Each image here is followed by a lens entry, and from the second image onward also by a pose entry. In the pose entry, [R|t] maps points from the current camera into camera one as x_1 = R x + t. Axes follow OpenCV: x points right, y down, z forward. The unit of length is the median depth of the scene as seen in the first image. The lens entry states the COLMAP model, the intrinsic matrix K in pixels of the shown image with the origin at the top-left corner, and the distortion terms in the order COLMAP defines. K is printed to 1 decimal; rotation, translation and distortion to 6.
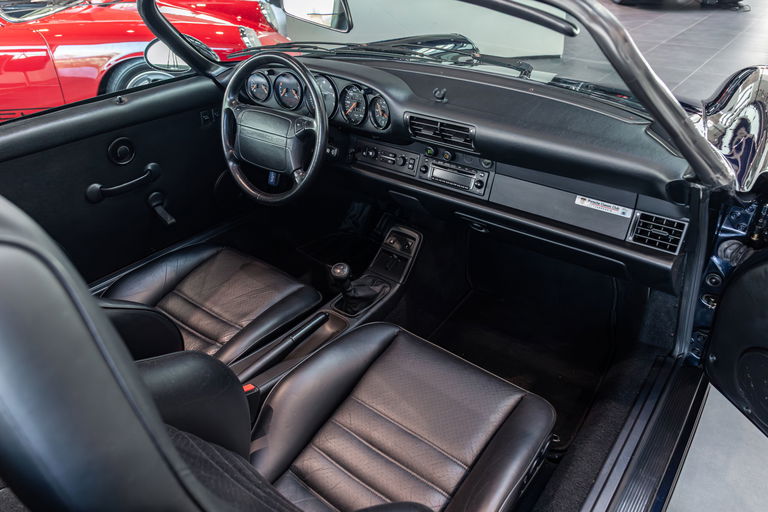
lens RADIAL K [[531.9, 0, 355.1], [0, 531.9, 254.8], [0, 0, 1]] dist [-0.001353, -0.000072]
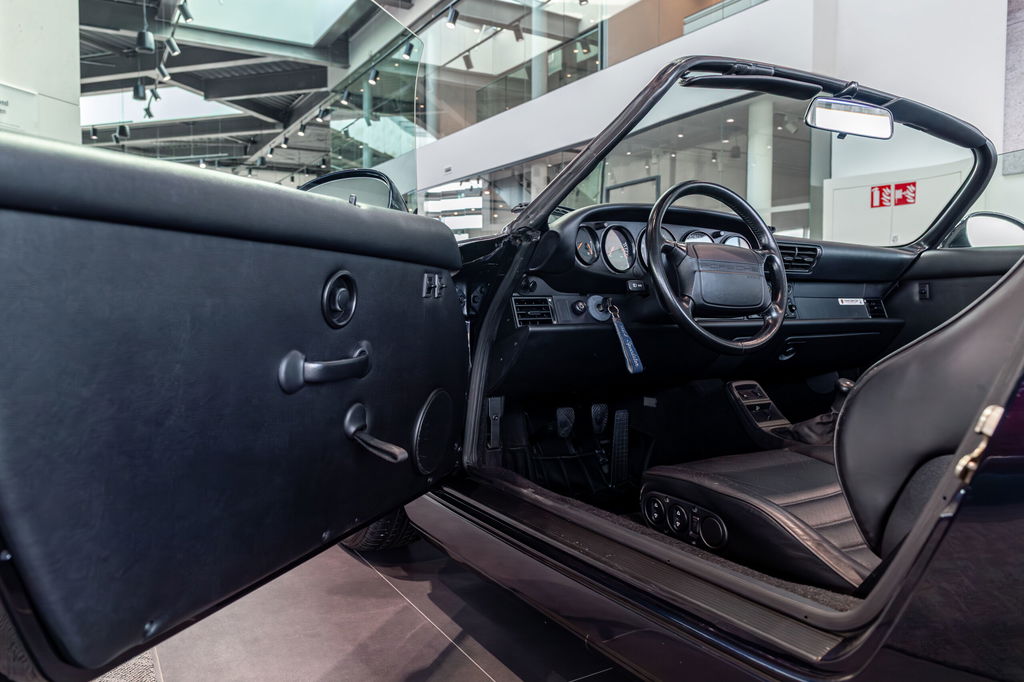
lens RADIAL K [[737.6, 0, 512.0], [0, 737.6, 341.0], [0, 0, 1]] dist [-0.006499, -0.002908]
pose [[0.321346, -0.028398, 0.946536, -1.426751], [0.491682, 0.859260, -0.141145, -0.144697], [-0.809312, 0.510751, 0.290082, 1.049731]]
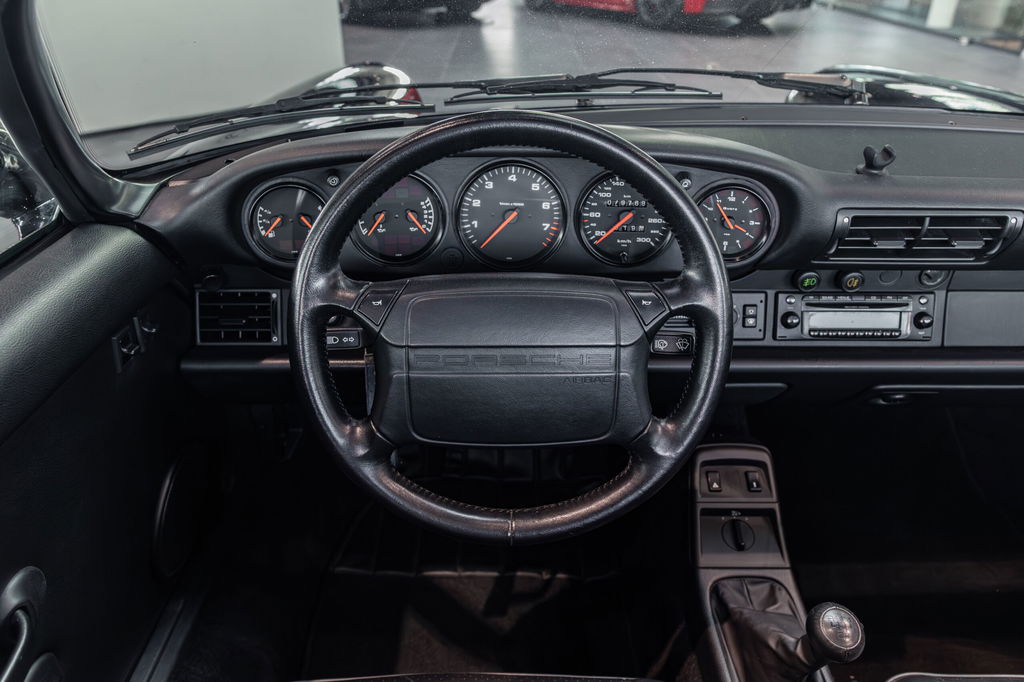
lens RADIAL K [[722.0, 0, 511.6], [0, 722.0, 323.5], [0, 0, 1]] dist [0.044047, 0.000862]
pose [[0.747313, -0.281994, 0.601666, -0.466100], [0.316951, 0.947111, 0.050224, -0.283618], [-0.584008, 0.153166, 0.797167, 0.670186]]
